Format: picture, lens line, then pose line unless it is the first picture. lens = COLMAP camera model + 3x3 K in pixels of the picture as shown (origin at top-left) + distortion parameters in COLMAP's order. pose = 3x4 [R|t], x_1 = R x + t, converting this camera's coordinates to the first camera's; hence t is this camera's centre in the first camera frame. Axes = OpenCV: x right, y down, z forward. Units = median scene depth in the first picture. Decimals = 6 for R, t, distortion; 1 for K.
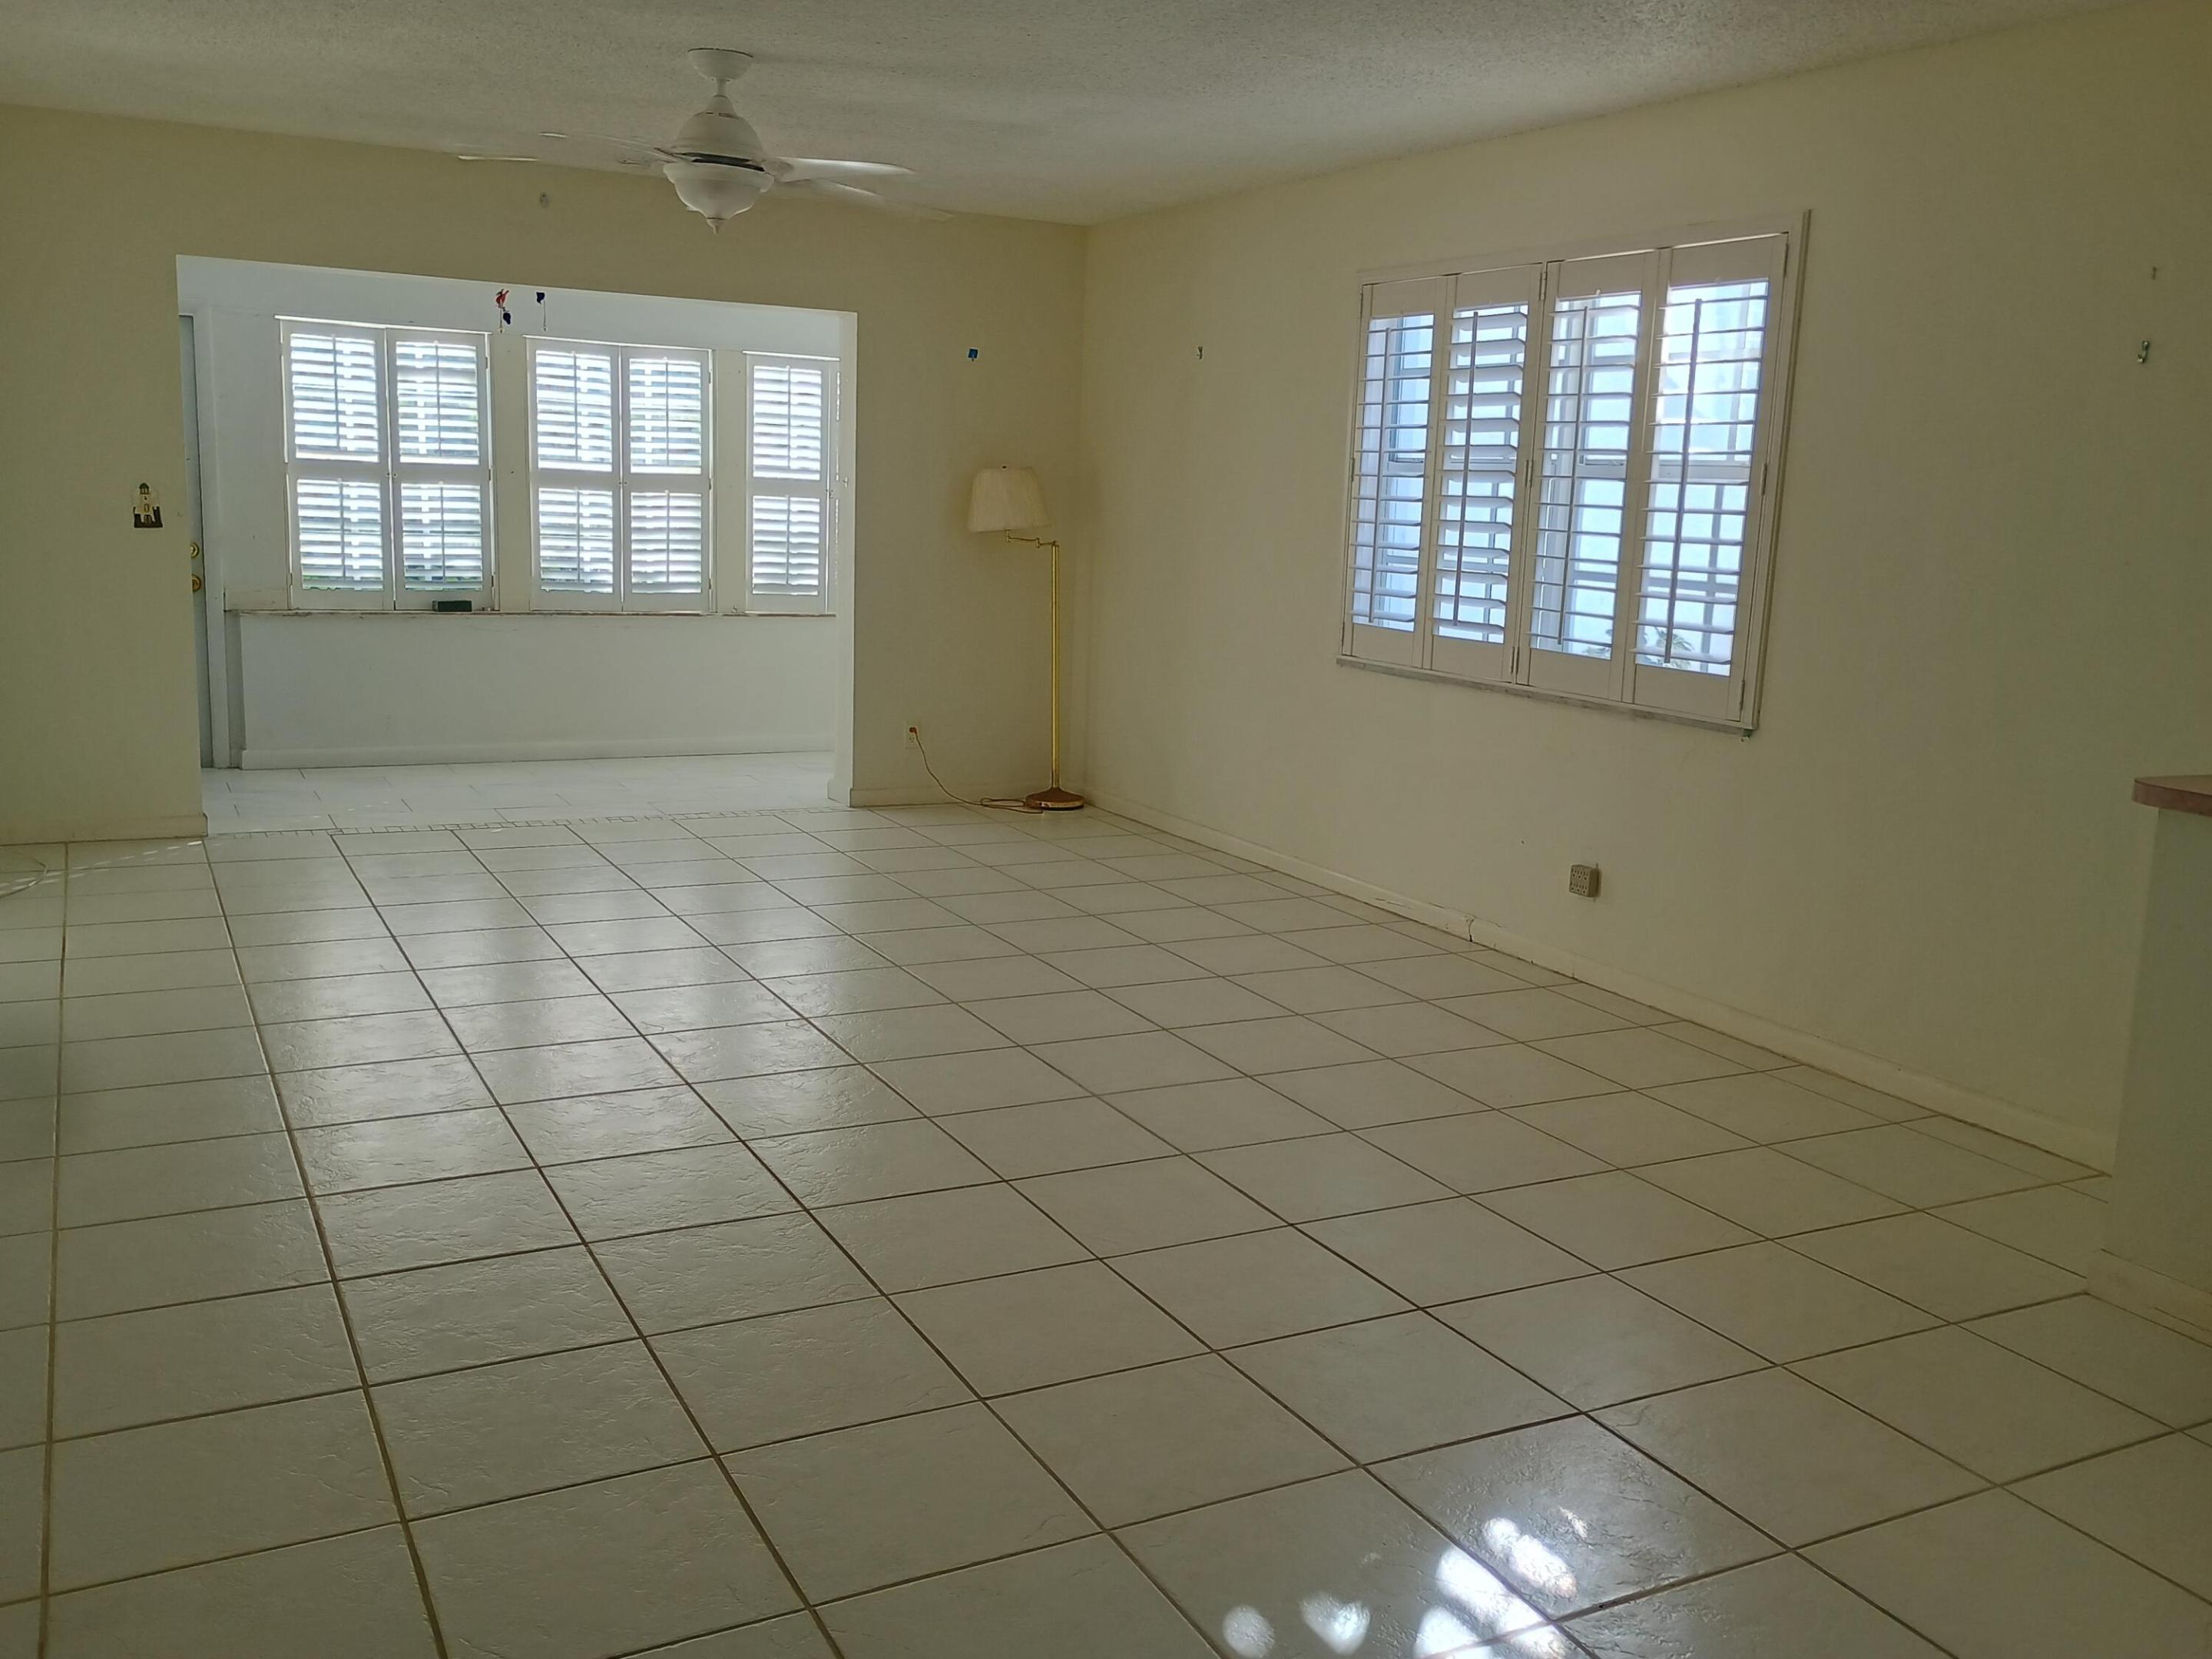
lens RADIAL K [[1914.6, 0, 1104.0], [0, 1914.6, 822.2], [0, 0, 1]] dist [0.071128, -0.113626]
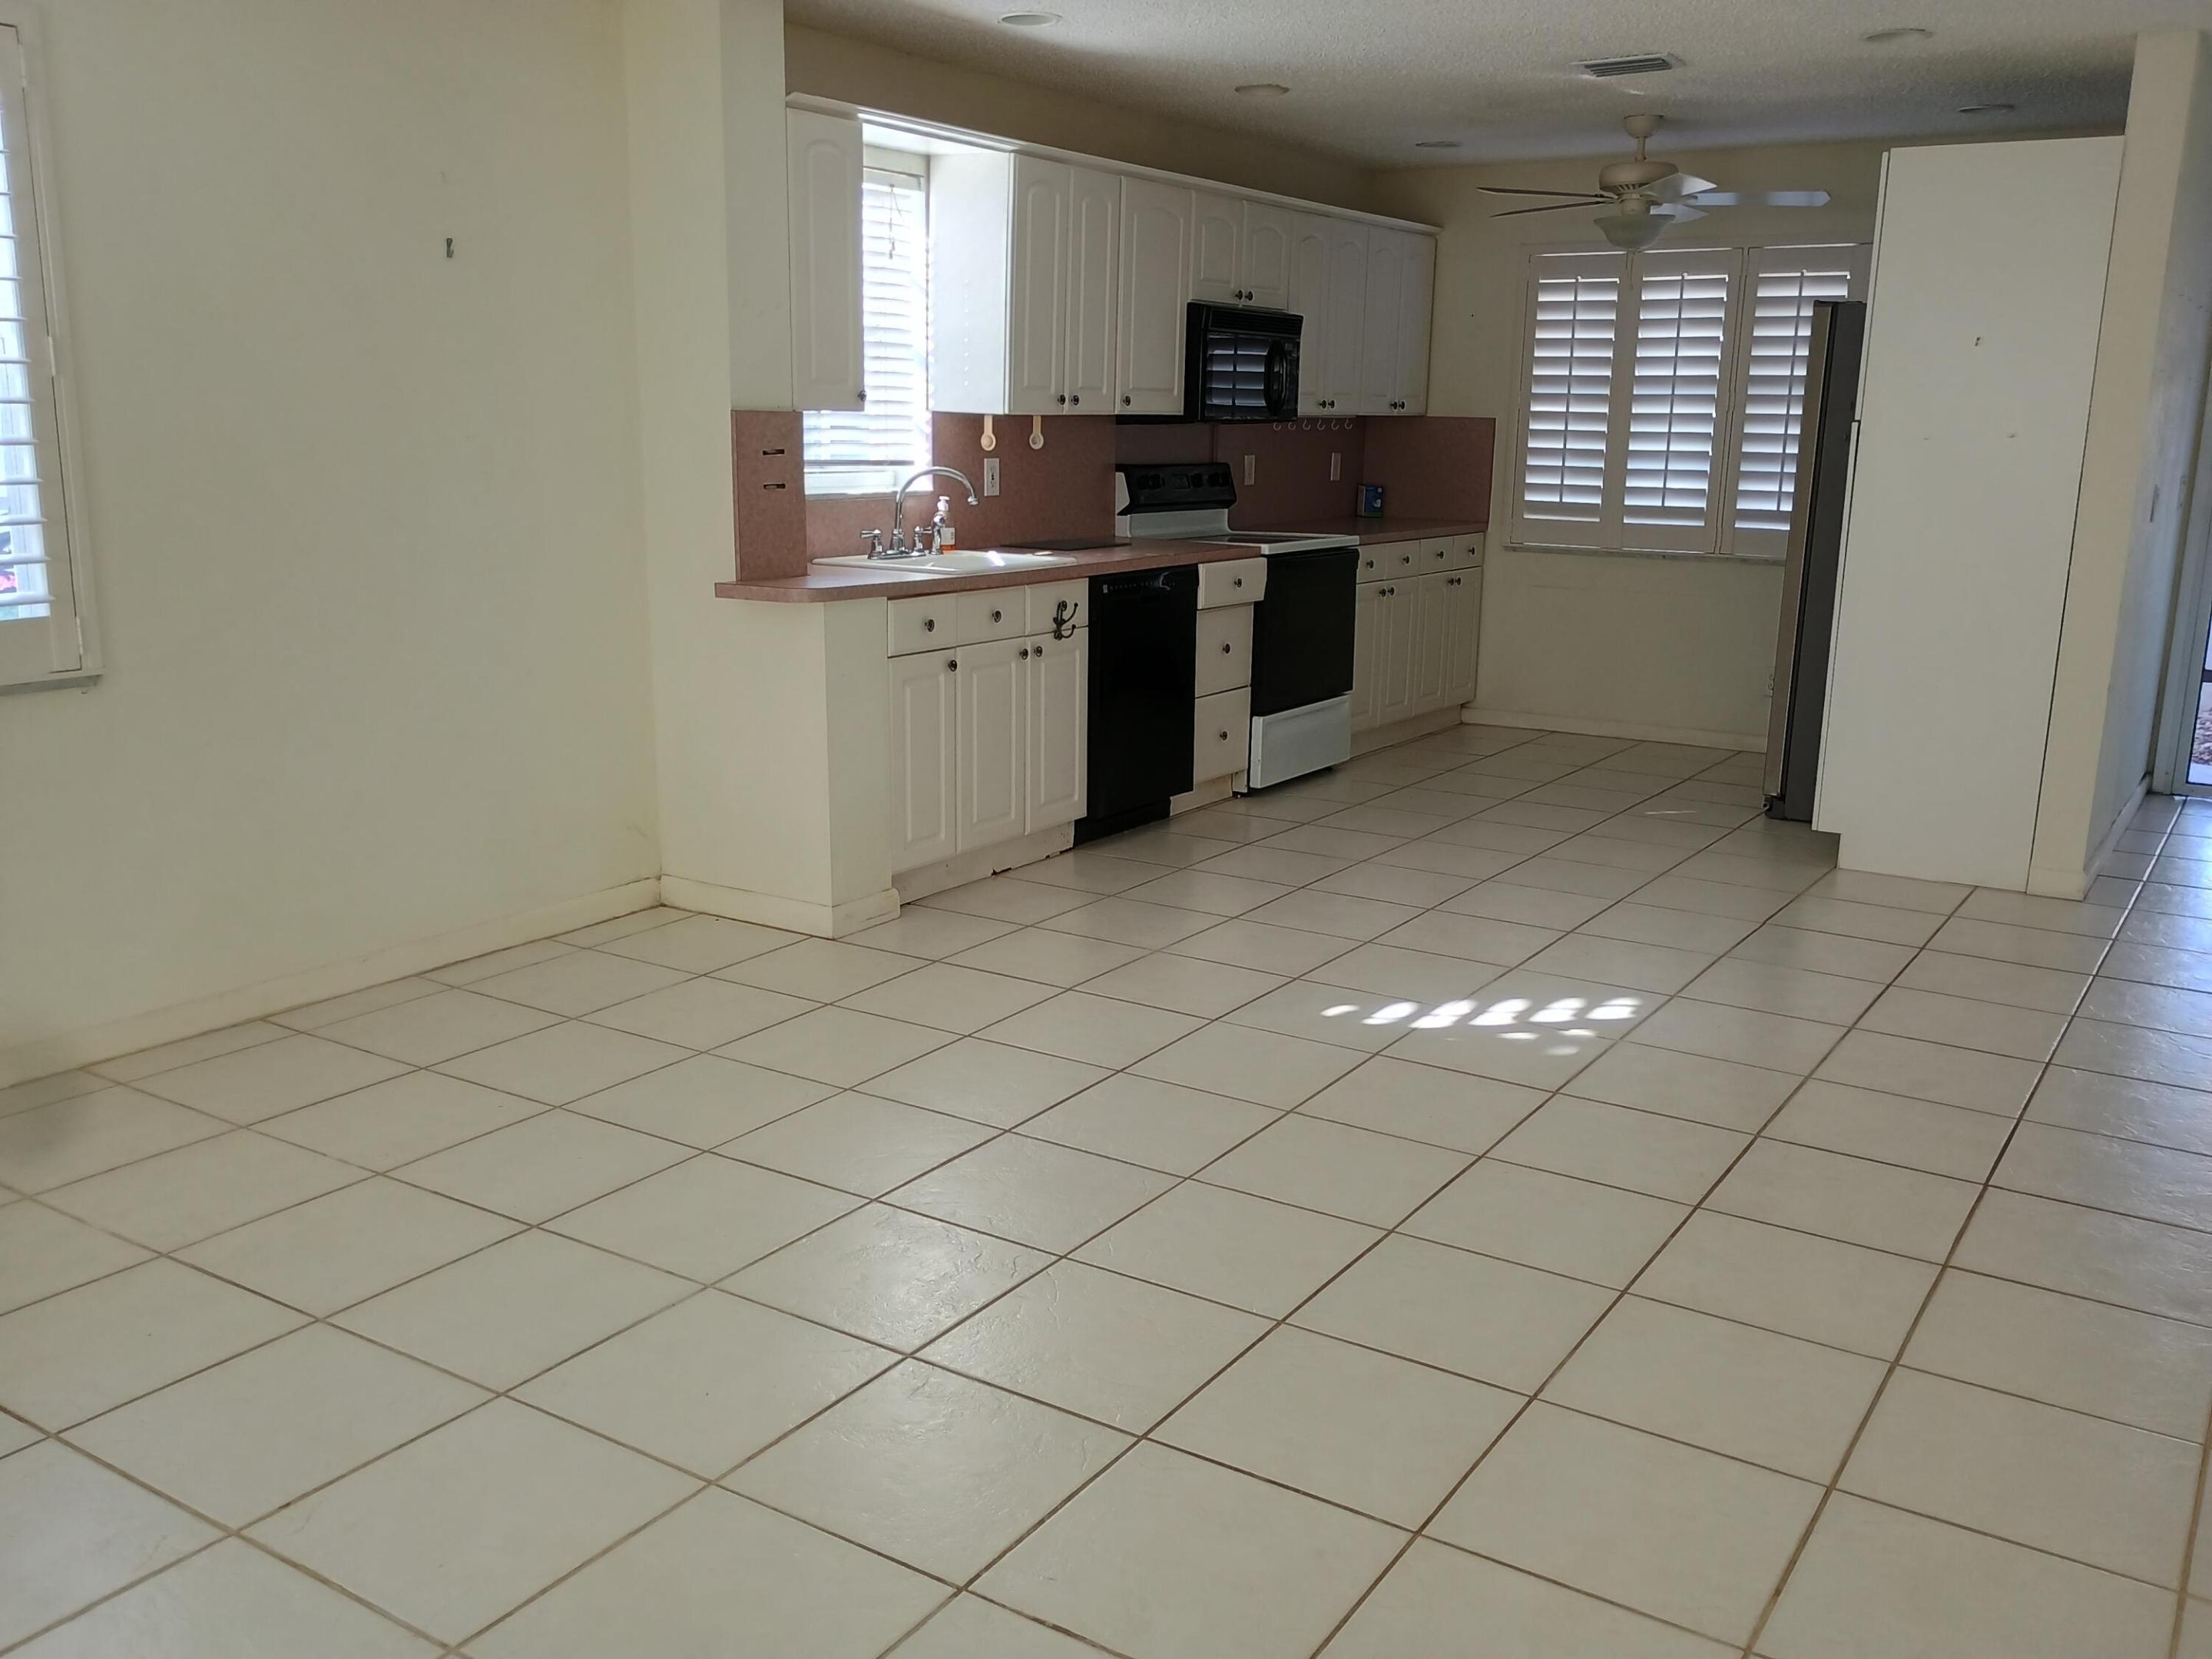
lens RADIAL K [[1914.6, 0, 1104.0], [0, 1914.6, 822.2], [0, 0, 1]] dist [0.071128, -0.113626]
pose [[-0.508583, -0.215046, 0.833726, -0.614368], [0.124986, 0.939613, 0.318601, -0.214594], [-0.851893, 0.266239, -0.450993, 1.132400]]
